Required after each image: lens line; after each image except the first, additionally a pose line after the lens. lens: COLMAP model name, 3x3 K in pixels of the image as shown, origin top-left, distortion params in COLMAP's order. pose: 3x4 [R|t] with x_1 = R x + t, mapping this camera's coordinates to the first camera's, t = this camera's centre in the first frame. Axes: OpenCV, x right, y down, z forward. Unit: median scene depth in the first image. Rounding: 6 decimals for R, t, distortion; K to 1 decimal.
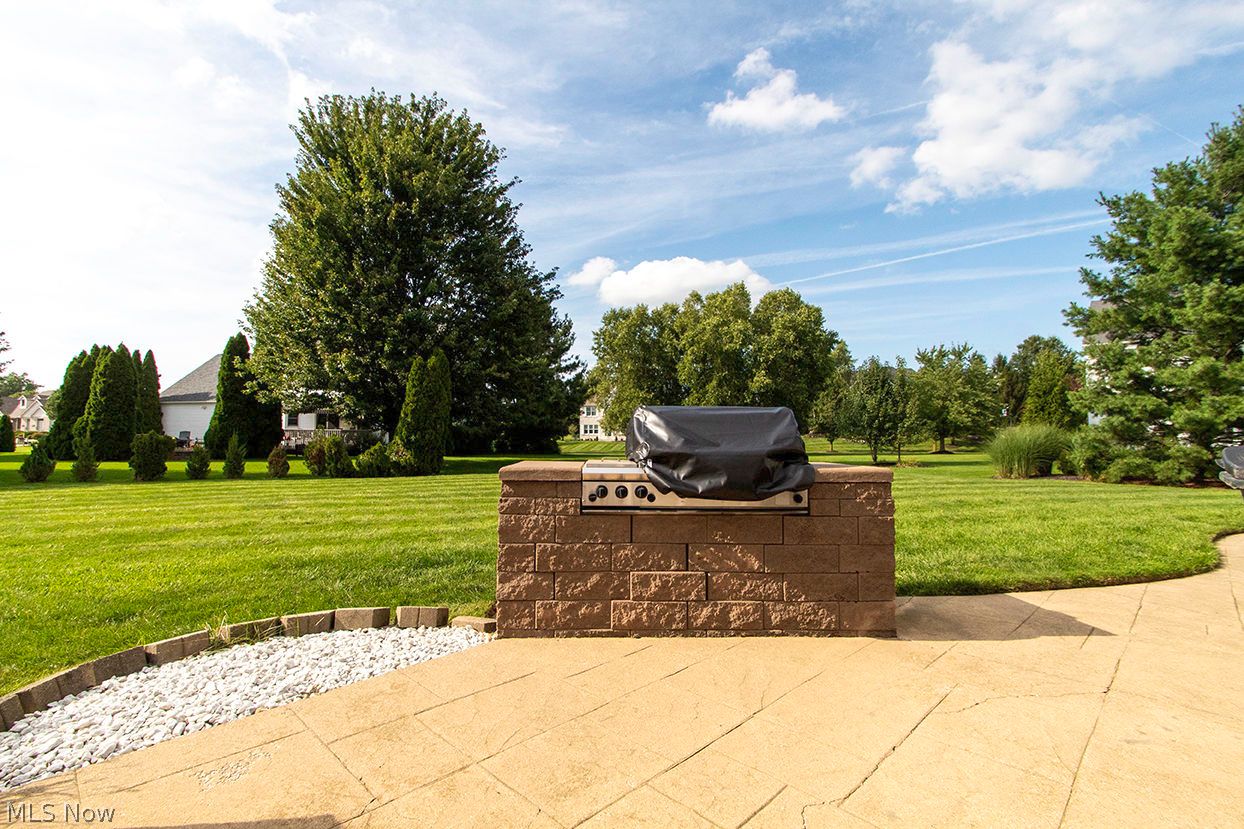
lens RADIAL K [[580.1, 0, 616.6], [0, 580.1, 409.1], [0, 0, 1]] dist [-0.004007, -0.003238]
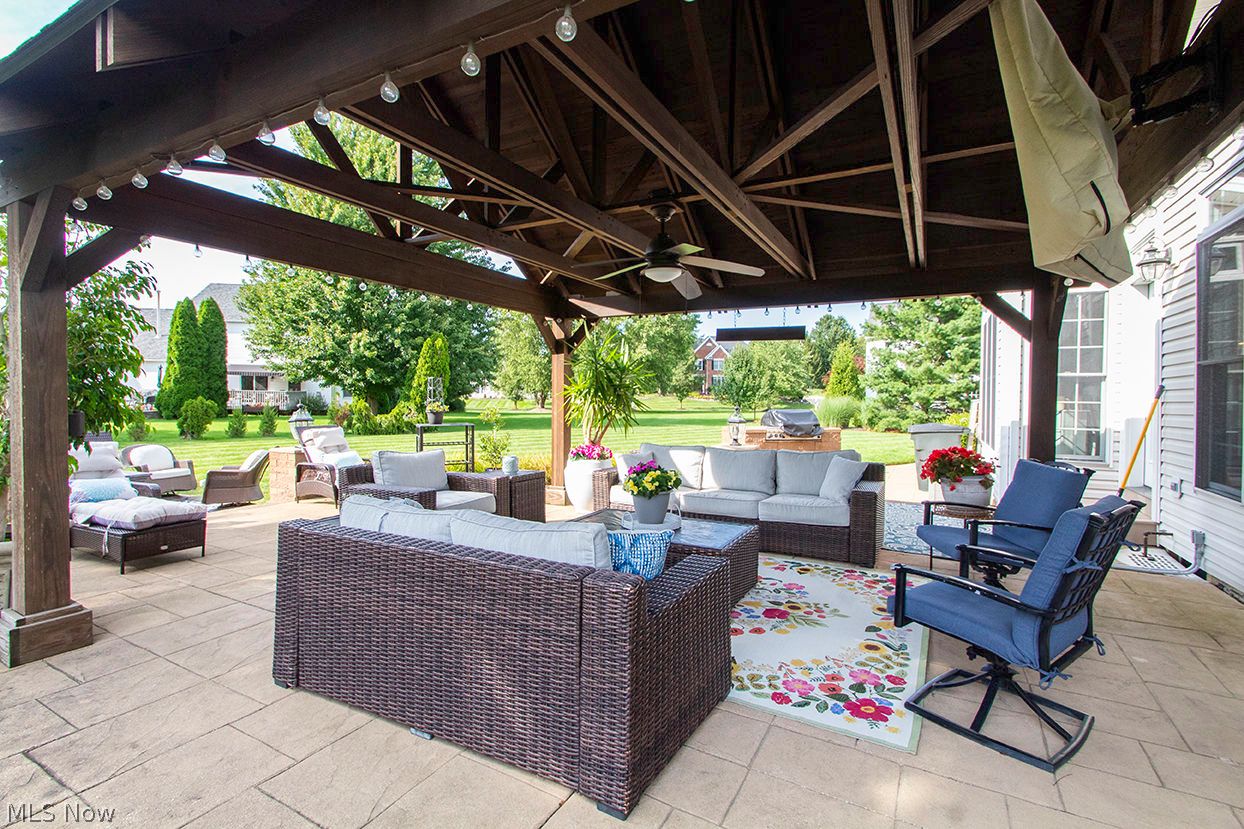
lens RADIAL K [[580.1, 0, 624.3], [0, 580.1, 415.7], [0, 0, 1]] dist [-0.004007, -0.003238]
pose [[0.954403, -0.004545, 0.298488, -0.355593], [-0.022251, 0.996020, 0.086312, -0.048183], [-0.297692, -0.089018, 0.950503, -0.380032]]
